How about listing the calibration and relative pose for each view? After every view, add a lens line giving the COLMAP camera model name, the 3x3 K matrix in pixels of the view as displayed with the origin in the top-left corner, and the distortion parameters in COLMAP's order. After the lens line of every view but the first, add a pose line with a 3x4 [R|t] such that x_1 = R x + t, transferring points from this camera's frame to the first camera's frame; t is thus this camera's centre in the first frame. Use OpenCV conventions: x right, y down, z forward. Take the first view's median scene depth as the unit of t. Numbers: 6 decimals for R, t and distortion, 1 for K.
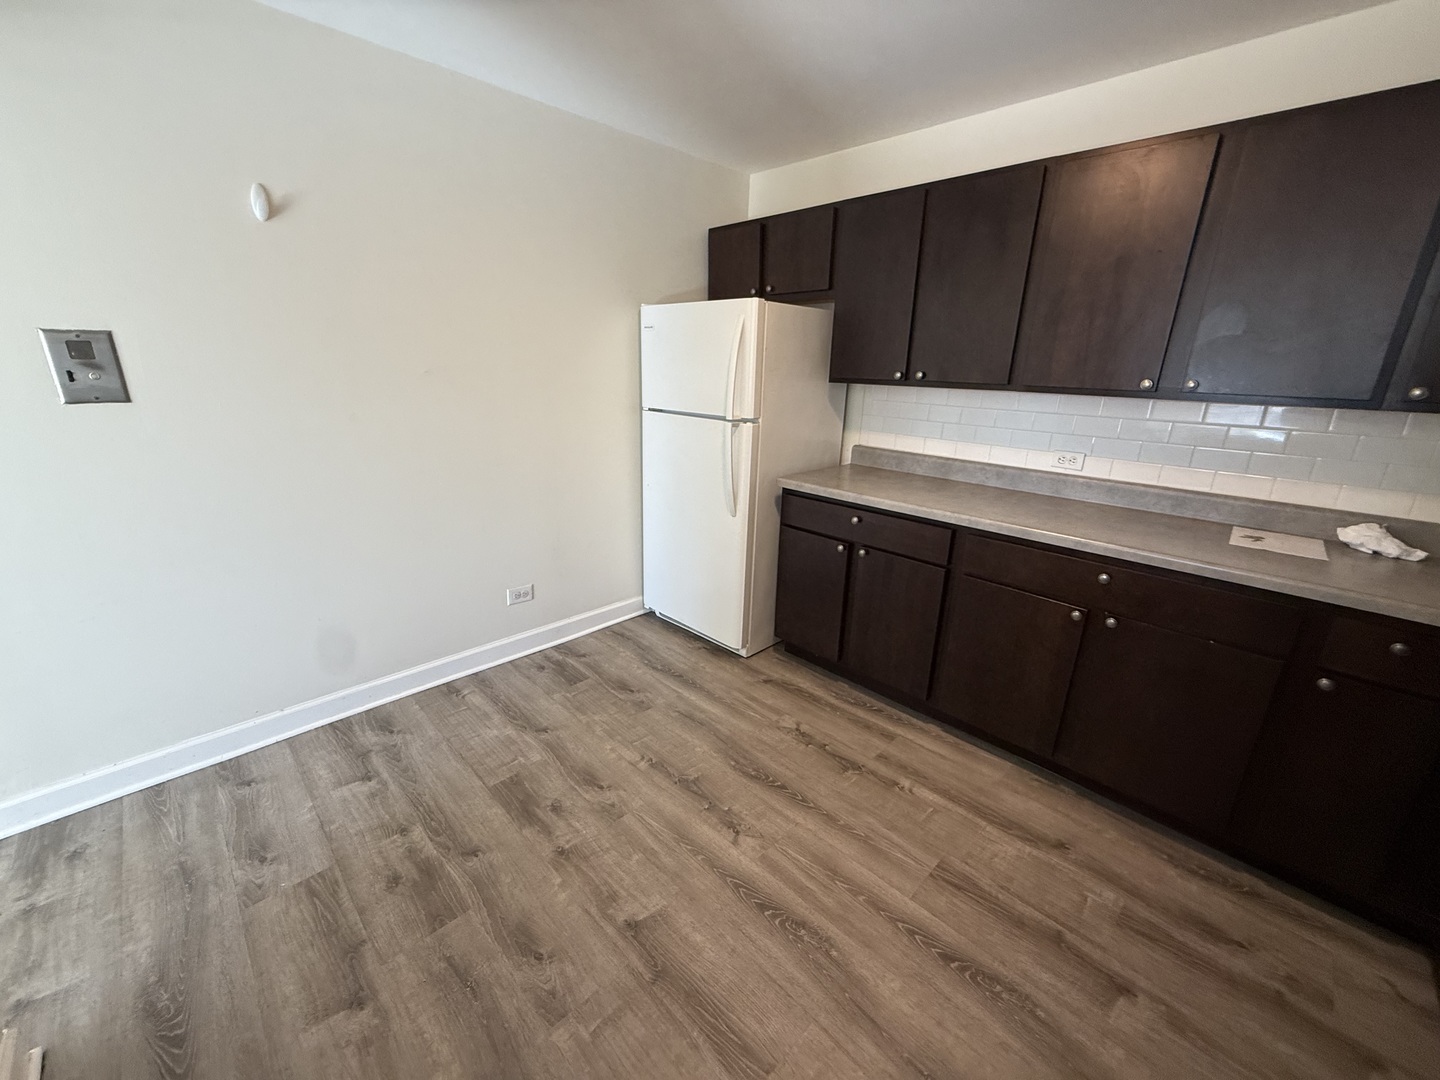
lens RADIAL K [[573.3, 0, 717.7], [0, 573.3, 539.4], [0, 0, 1]] dist [-0.001790, 0.000659]
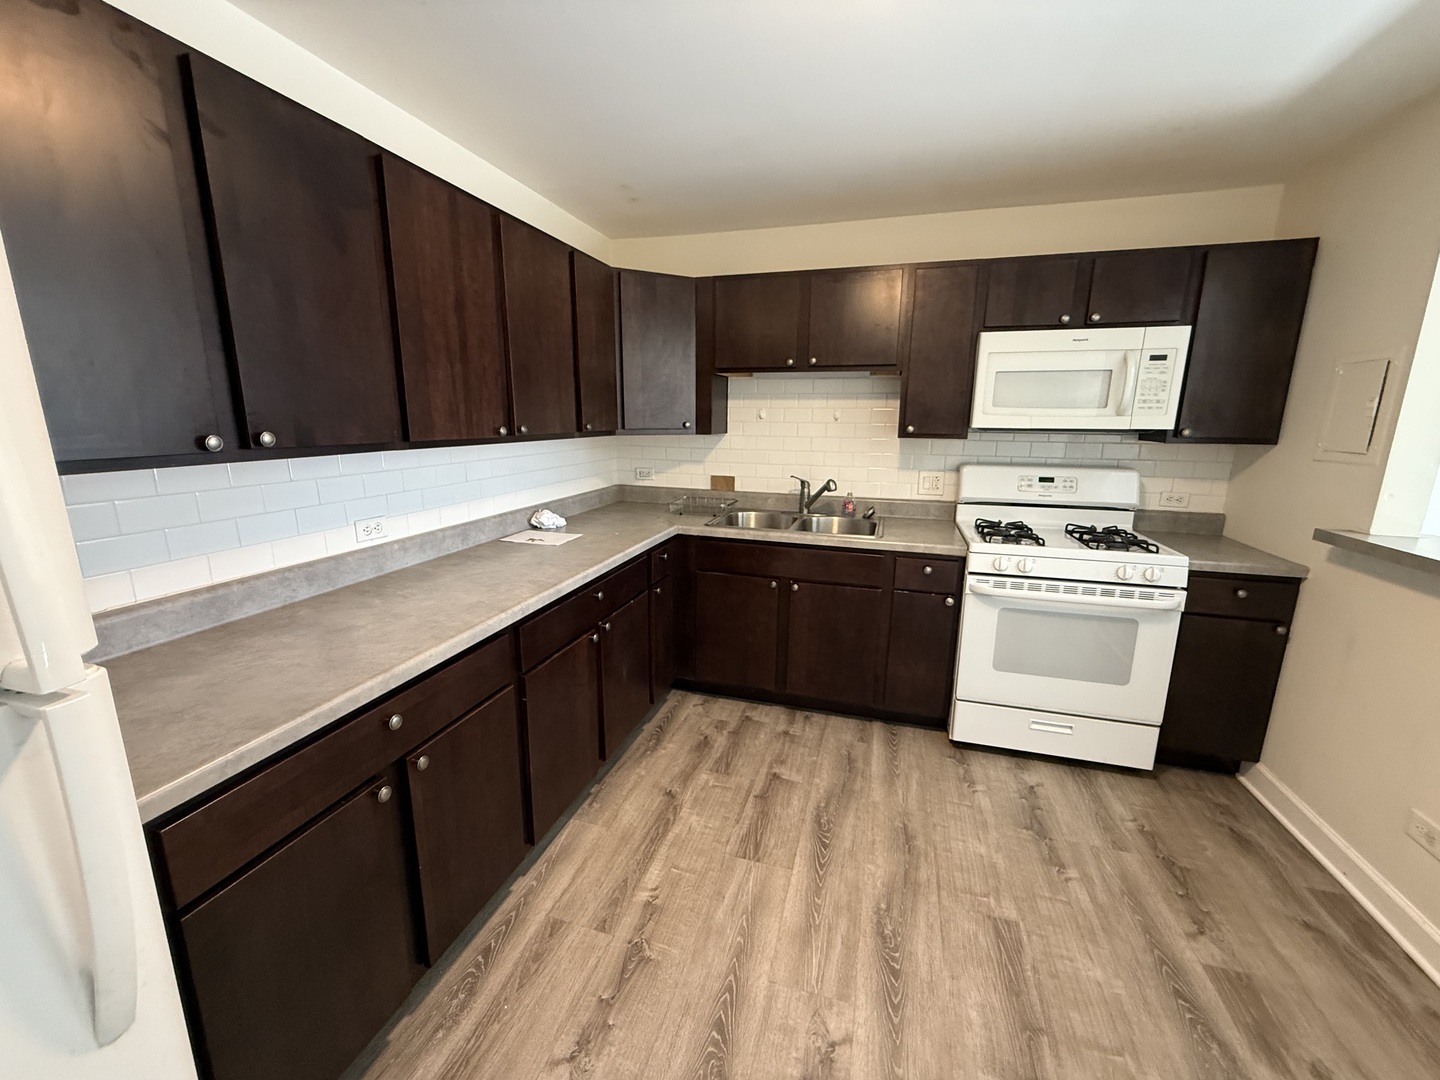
lens RADIAL K [[573.3, 0, 718.5], [0, 573.3, 538.2], [0, 0, 1]] dist [-0.001790, 0.000659]
pose [[-0.479274, -0.213370, 0.851334, -0.352886], [0.239181, 0.901531, 0.360602, -0.350336], [-0.844446, 0.376450, -0.381046, 1.057766]]
